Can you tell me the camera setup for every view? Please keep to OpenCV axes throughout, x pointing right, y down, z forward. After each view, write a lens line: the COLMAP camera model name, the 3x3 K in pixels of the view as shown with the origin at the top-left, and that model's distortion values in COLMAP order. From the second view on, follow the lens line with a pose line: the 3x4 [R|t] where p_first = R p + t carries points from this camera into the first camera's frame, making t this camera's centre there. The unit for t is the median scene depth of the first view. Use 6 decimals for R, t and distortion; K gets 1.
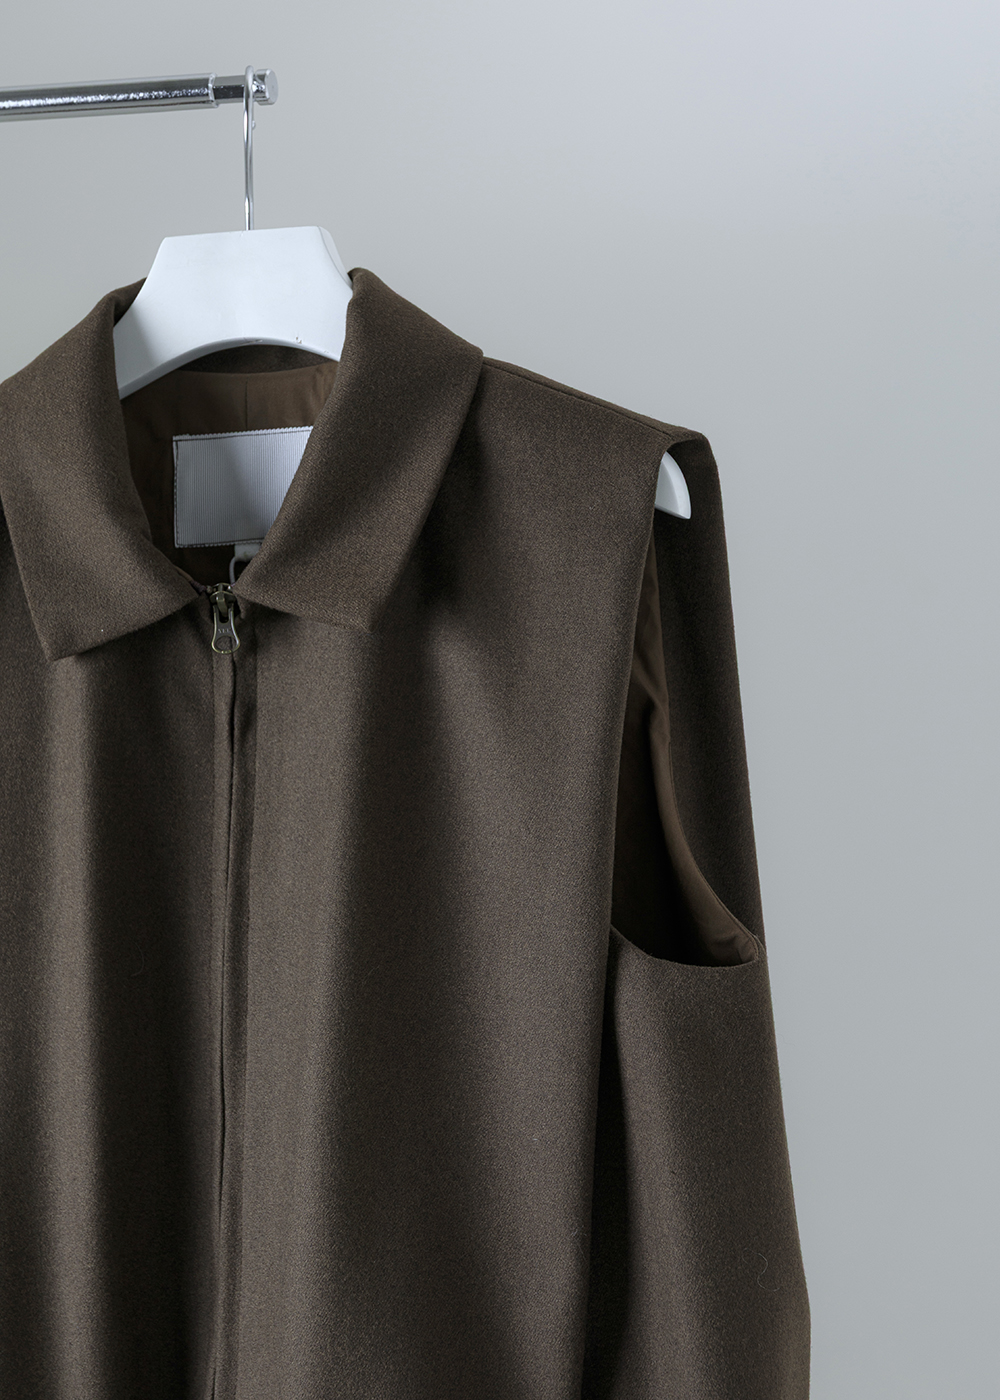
lens RADIAL K [[2852.4, 0, 500.0], [0, 2852.4, 703.6], [0, 0, 1]] dist [0.058363, 0.000000]
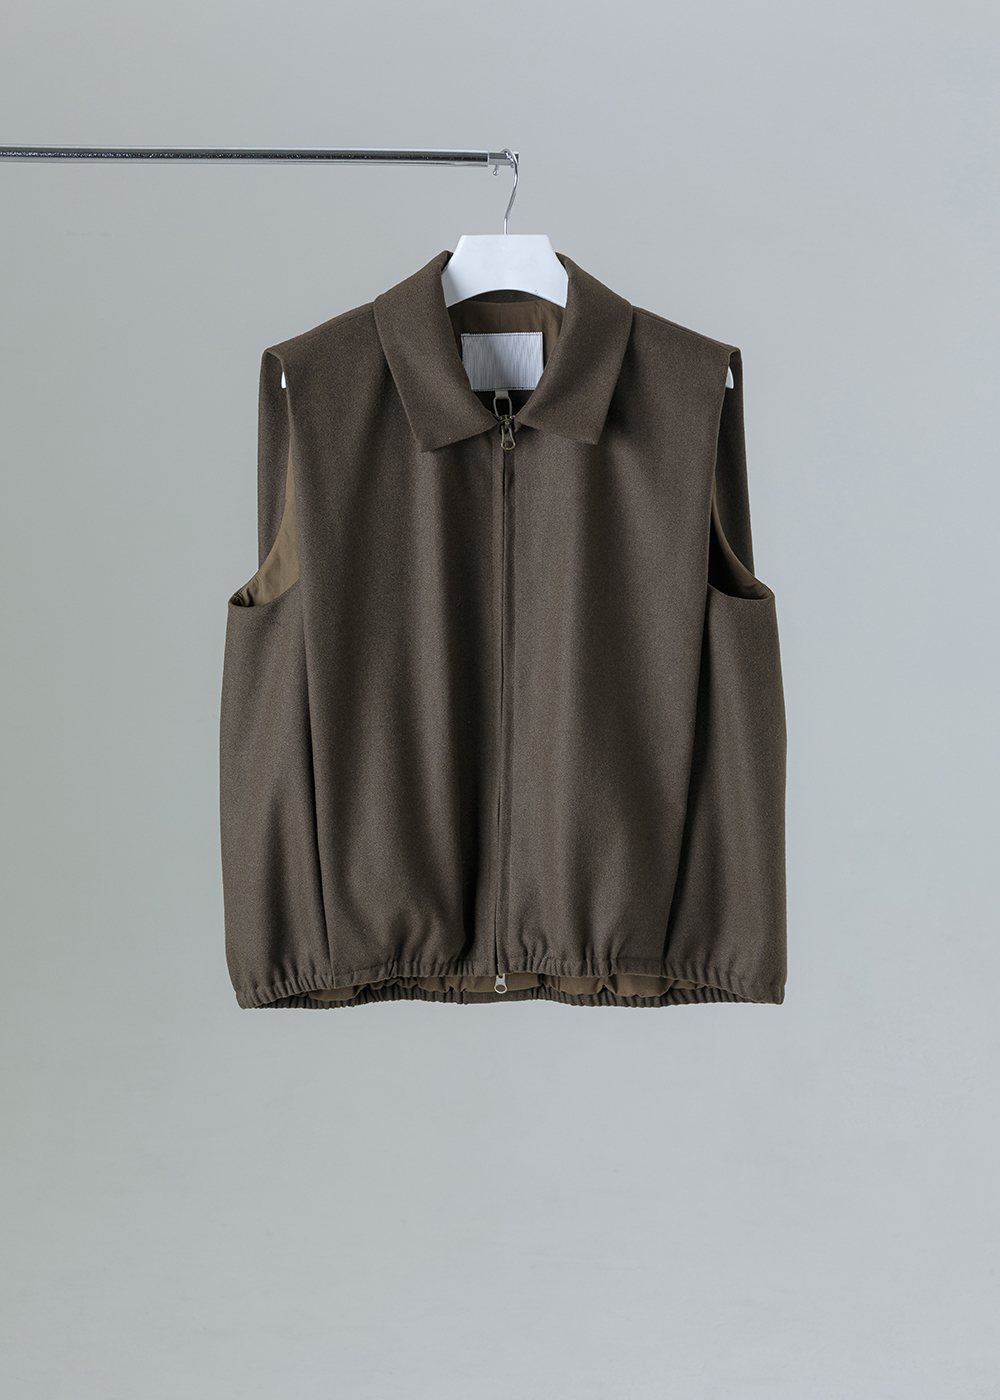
lens RADIAL K [[3051.0, 0, 500.0], [0, 3051.0, 699.6], [0, 0, 1]] dist [-0.026159, 0.000000]
pose [[0.938766, -0.033075, 0.342965, -0.858496], [-0.023712, 0.986820, 0.160073, -0.190719], [-0.343739, -0.158403, 0.925609, -1.051027]]
